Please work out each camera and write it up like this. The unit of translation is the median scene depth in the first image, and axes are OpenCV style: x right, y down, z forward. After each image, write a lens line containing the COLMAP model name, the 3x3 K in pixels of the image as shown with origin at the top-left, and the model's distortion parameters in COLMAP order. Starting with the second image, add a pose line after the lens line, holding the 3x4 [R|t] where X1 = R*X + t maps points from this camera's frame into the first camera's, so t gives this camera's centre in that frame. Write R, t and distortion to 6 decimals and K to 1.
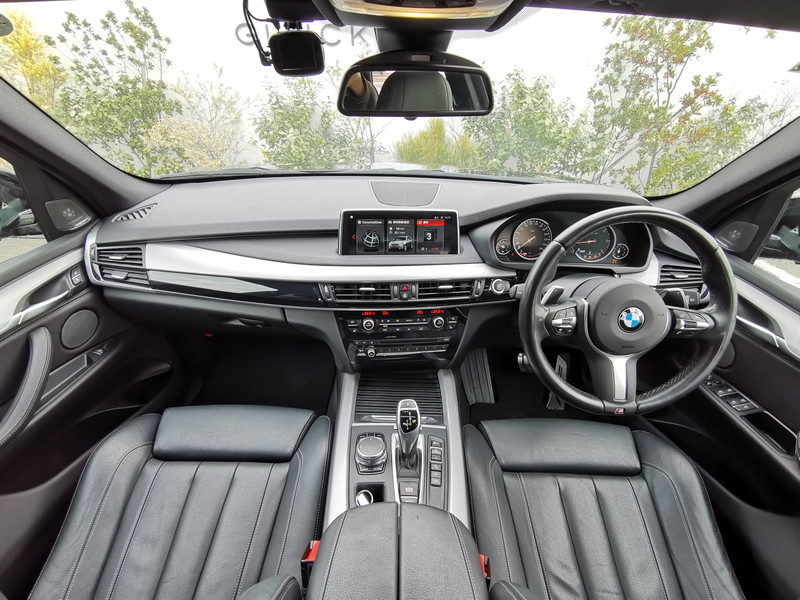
lens RADIAL K [[372.0, 0, 397.4], [0, 372.0, 296.2], [0, 0, 1]] dist [0.021570, -0.011941]
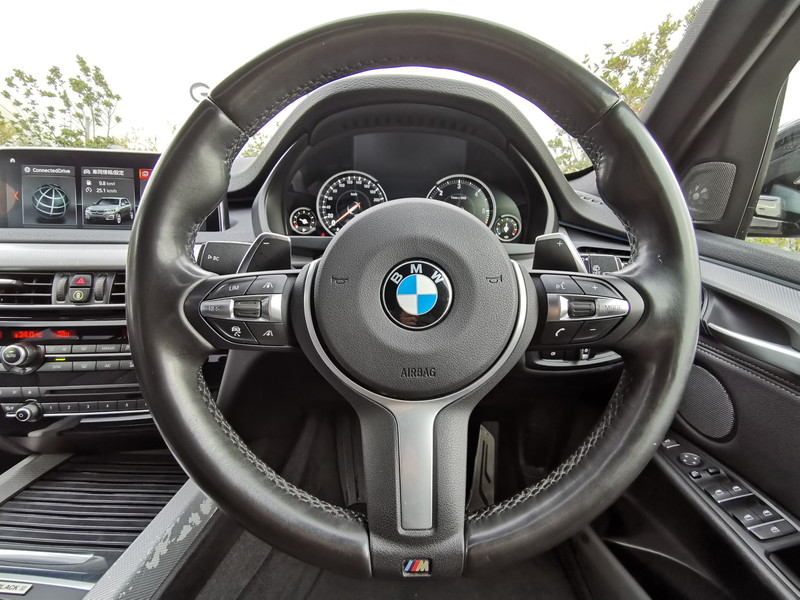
lens RADIAL K [[372.0, 0, 400.2], [0, 372.0, 298.8], [0, 0, 1]] dist [0.021570, -0.011941]
pose [[0.999986, -0.005117, -0.001213, 0.452730], [0.004792, 0.981604, -0.190870, 0.101176], [0.002167, 0.190861, 0.981615, 0.477907]]
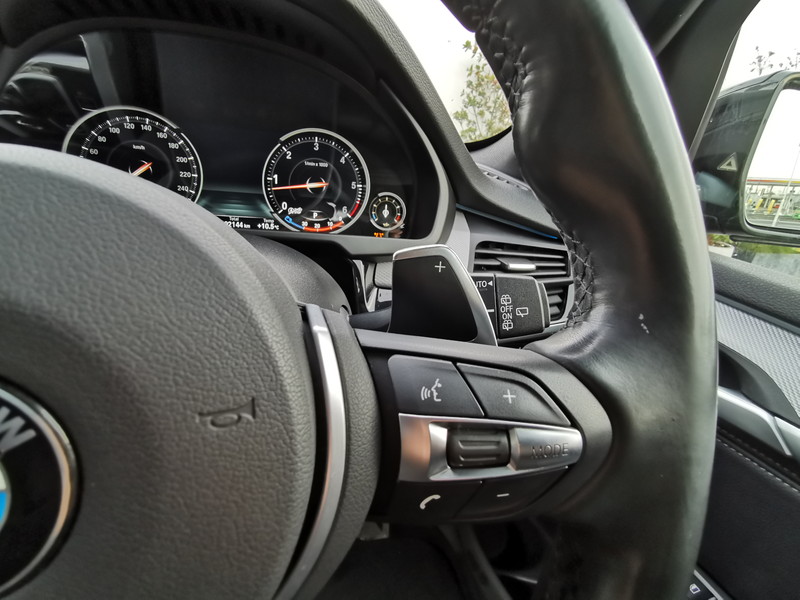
lens RADIAL K [[372.0, 0, 400.5], [0, 372.0, 298.0], [0, 0, 1]] dist [0.021570, -0.011941]
pose [[0.973869, -0.028276, 0.225343, 0.541109], [0.054758, 0.992182, -0.112149, 0.020689], [-0.220410, 0.121558, 0.967803, 0.644531]]
